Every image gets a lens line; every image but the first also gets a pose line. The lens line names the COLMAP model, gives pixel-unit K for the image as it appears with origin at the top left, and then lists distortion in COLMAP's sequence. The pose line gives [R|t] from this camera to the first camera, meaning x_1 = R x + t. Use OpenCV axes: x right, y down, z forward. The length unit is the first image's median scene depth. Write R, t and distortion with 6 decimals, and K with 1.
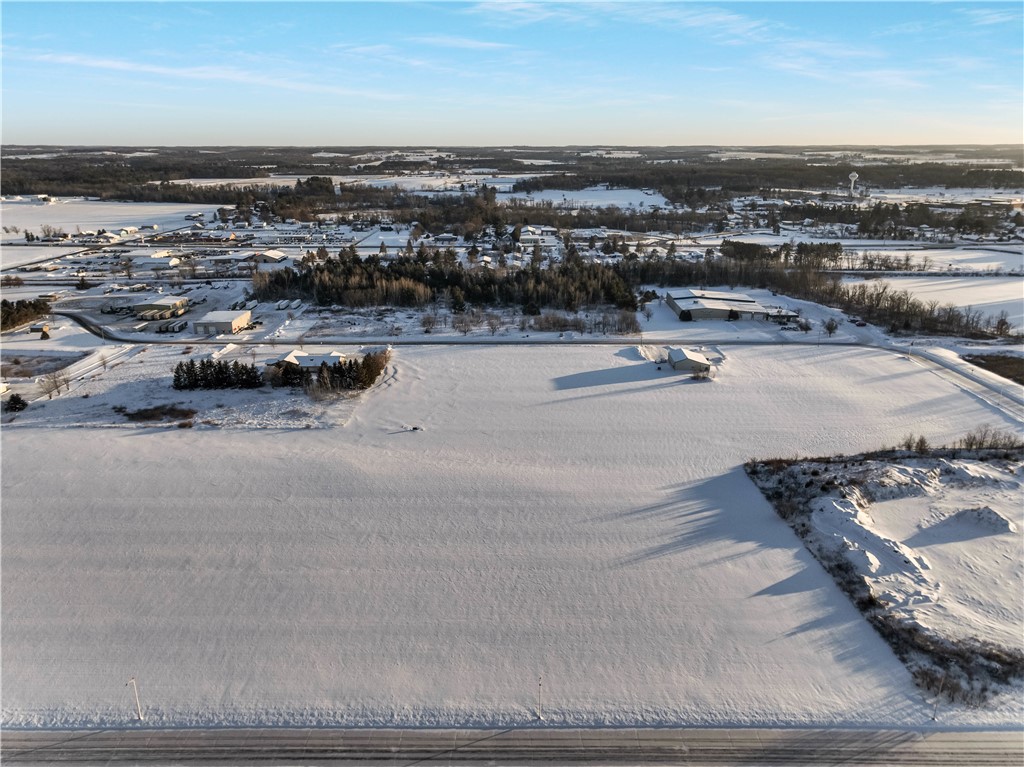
lens RADIAL K [[713.8, 0, 520.2], [0, 713.8, 427.6], [0, 0, 1]] dist [0.001353, 0.000641]
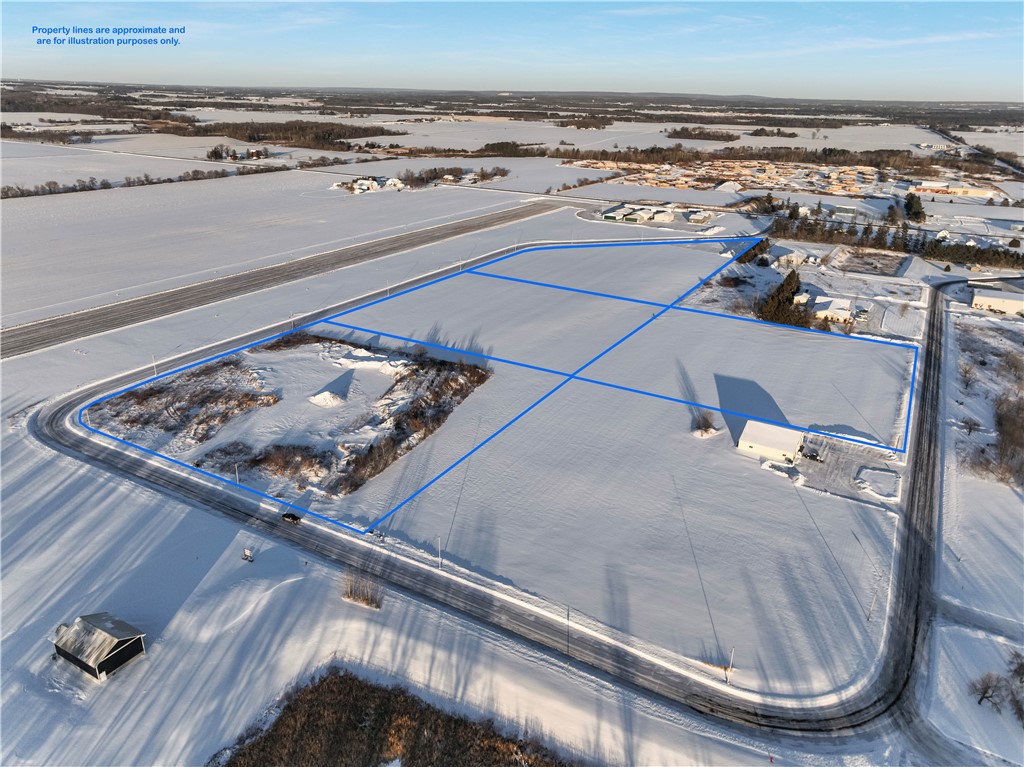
lens RADIAL K [[713.2, 0, 512.0], [0, 713.2, 383.5], [0, 0, 1]] dist [0.002172, 0.006112]
pose [[-0.494336, 0.321915, -0.807467, 1.146979], [-0.338212, 0.784482, 0.519808, -0.521583], [0.800777, 0.530055, -0.278922, 1.204489]]
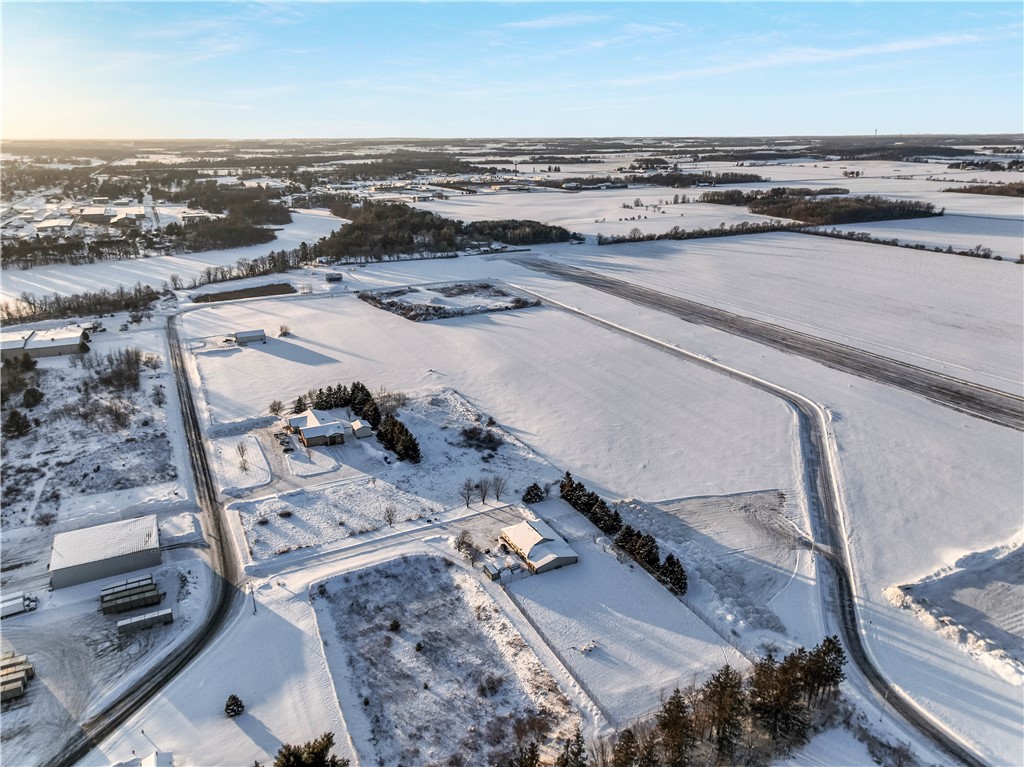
lens RADIAL K [[713.2, 0, 512.0], [0, 713.2, 383.5], [0, 0, 1]] dist [0.002172, 0.006112]
pose [[-0.456051, -0.289312, 0.841615, -1.492658], [0.331720, 0.822274, 0.462414, -0.614125], [-0.825820, 0.490065, -0.279029, 1.266065]]
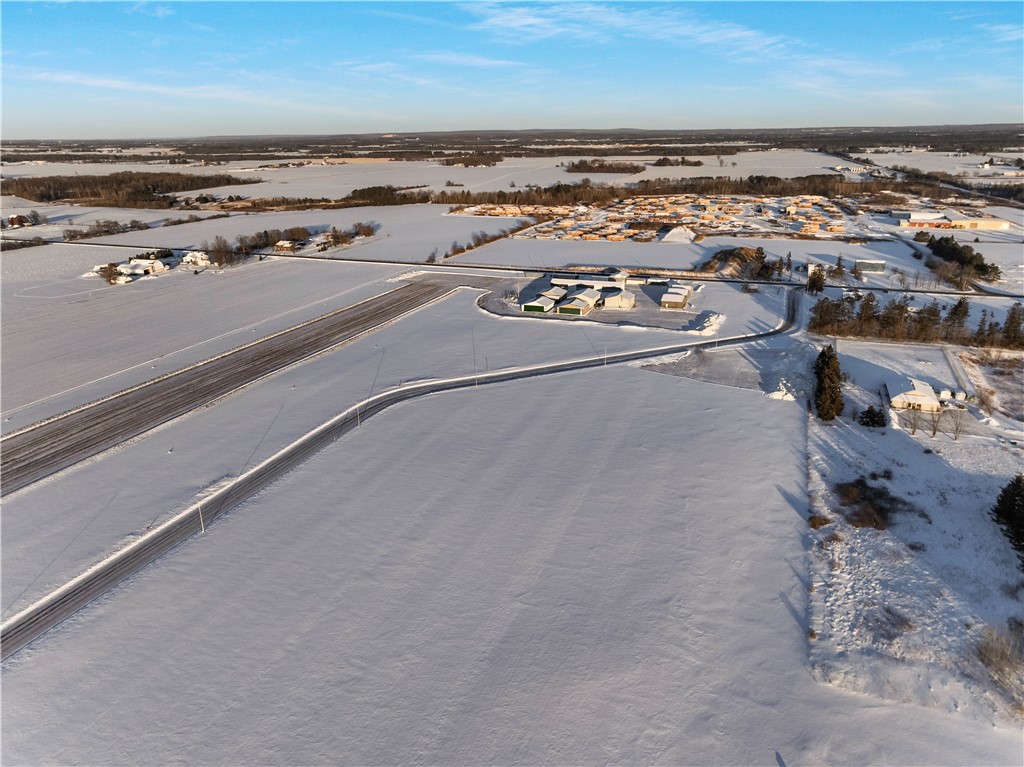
lens RADIAL K [[713.2, 0, 512.0], [0, 713.2, 383.5], [0, 0, 1]] dist [0.002172, 0.006112]
pose [[-0.358019, 0.317576, -0.878048, 0.184875], [-0.329240, 0.837043, 0.436990, -0.309073], [0.873741, 0.445539, -0.195118, 0.809614]]
